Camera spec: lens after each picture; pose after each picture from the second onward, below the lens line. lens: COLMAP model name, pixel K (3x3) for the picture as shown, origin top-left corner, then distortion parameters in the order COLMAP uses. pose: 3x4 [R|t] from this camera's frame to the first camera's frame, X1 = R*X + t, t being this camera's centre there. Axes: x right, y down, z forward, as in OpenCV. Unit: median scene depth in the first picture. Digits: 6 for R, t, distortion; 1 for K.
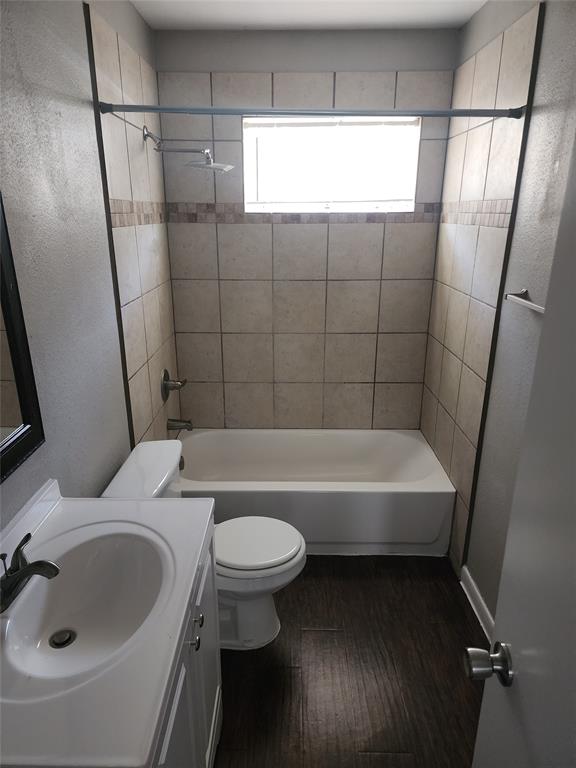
lens RADIAL K [[517.3, 0, 285.1], [0, 517.3, 387.5], [0, 0, 1]] dist [0.073171, -0.061550]
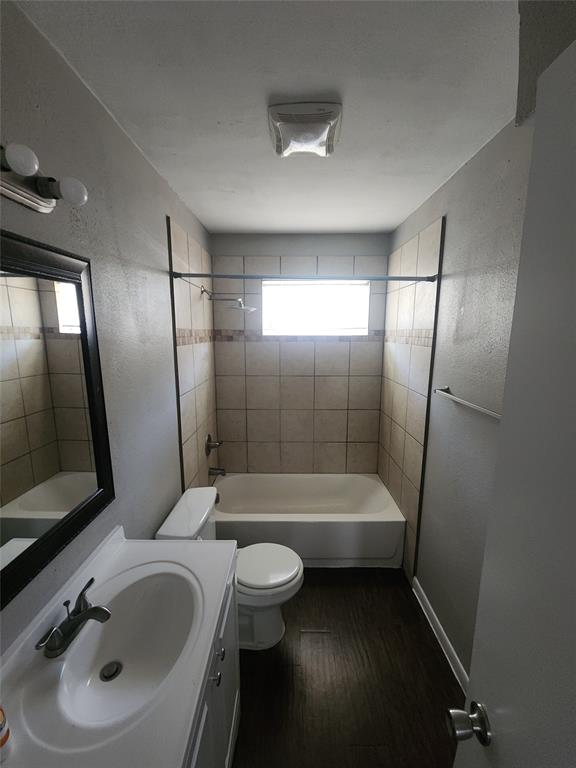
lens RADIAL K [[308.0, 0, 288.0], [0, 308.0, 384.0], [0, 0, 1]] dist [-0.000286, -0.000327]
pose [[0.999989, 0.000317, 0.004646, -0.004584], [0.000410, 0.987826, -0.155565, -0.047032], [-0.004639, 0.155565, 0.987815, 0.103609]]
